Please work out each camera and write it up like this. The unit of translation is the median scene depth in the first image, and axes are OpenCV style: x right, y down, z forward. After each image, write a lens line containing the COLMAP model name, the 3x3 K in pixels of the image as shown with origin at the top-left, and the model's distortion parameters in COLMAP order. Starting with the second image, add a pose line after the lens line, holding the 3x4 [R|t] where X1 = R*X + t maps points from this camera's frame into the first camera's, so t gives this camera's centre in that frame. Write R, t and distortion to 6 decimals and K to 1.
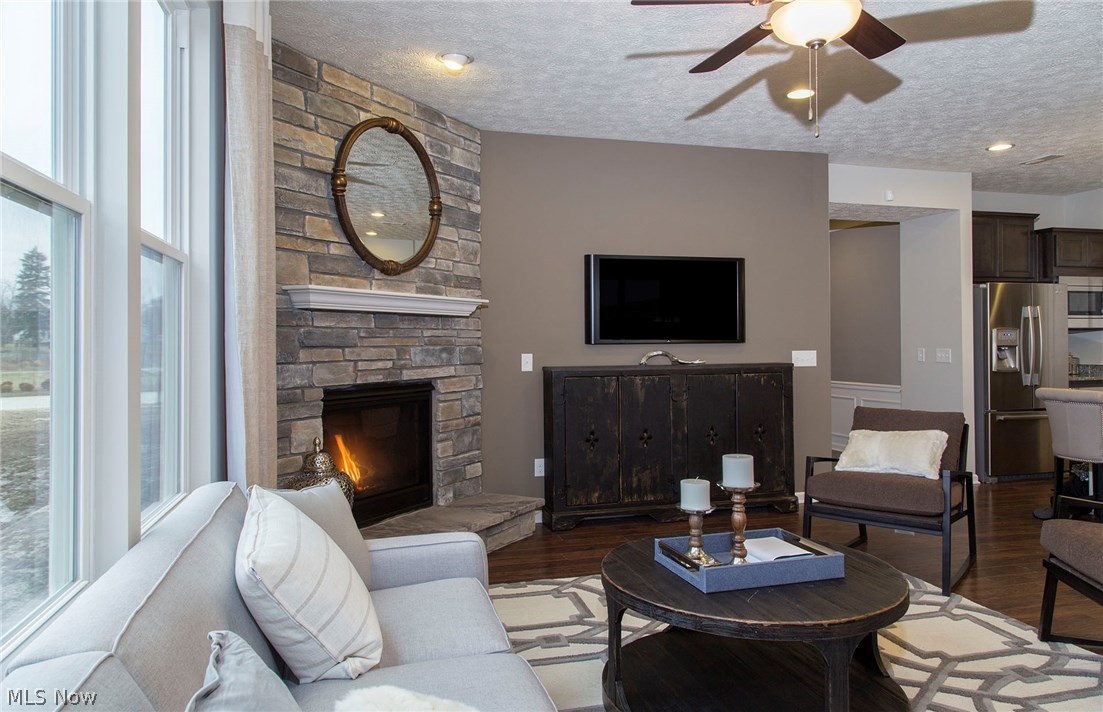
lens RADIAL K [[733.7, 0, 551.5], [0, 733.7, 356.0], [0, 0, 1]] dist [0.001440, -0.003116]
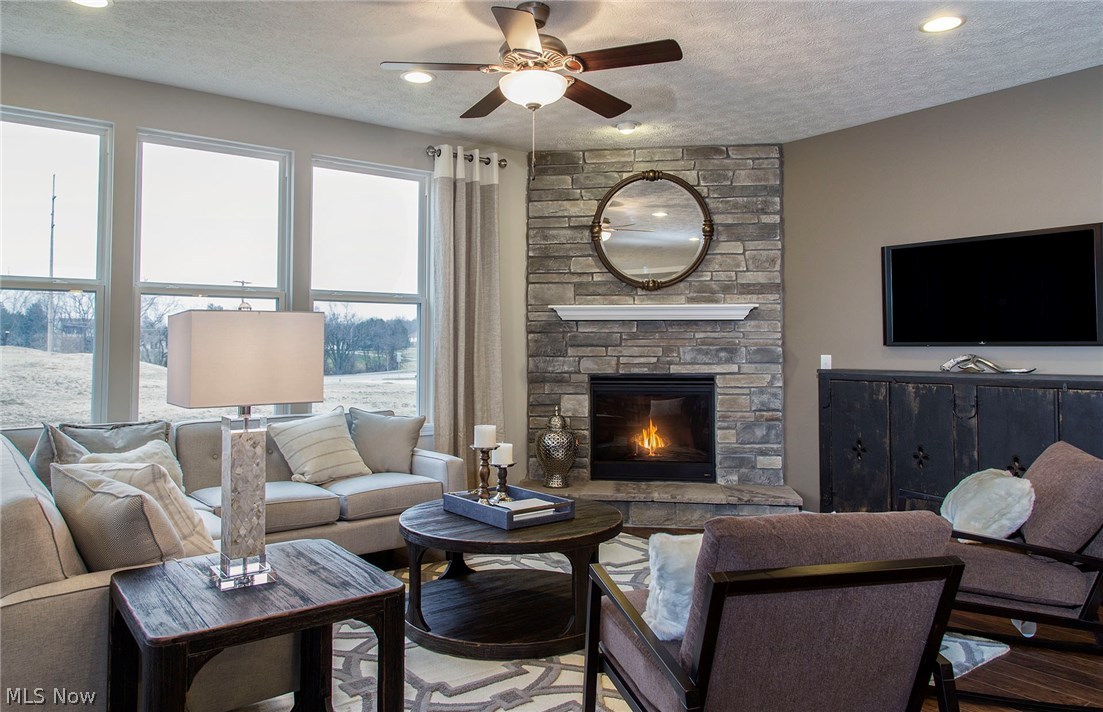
lens RADIAL K [[760.2, 0, 551.5], [0, 760.2, 356.0], [0, 0, 1]] dist [-0.027219, -0.002600]
pose [[0.367978, 0.019052, -0.929639, 0.907836], [-0.019569, 0.999727, 0.012742, -0.008745], [0.929629, 0.013503, 0.368250, 0.326243]]
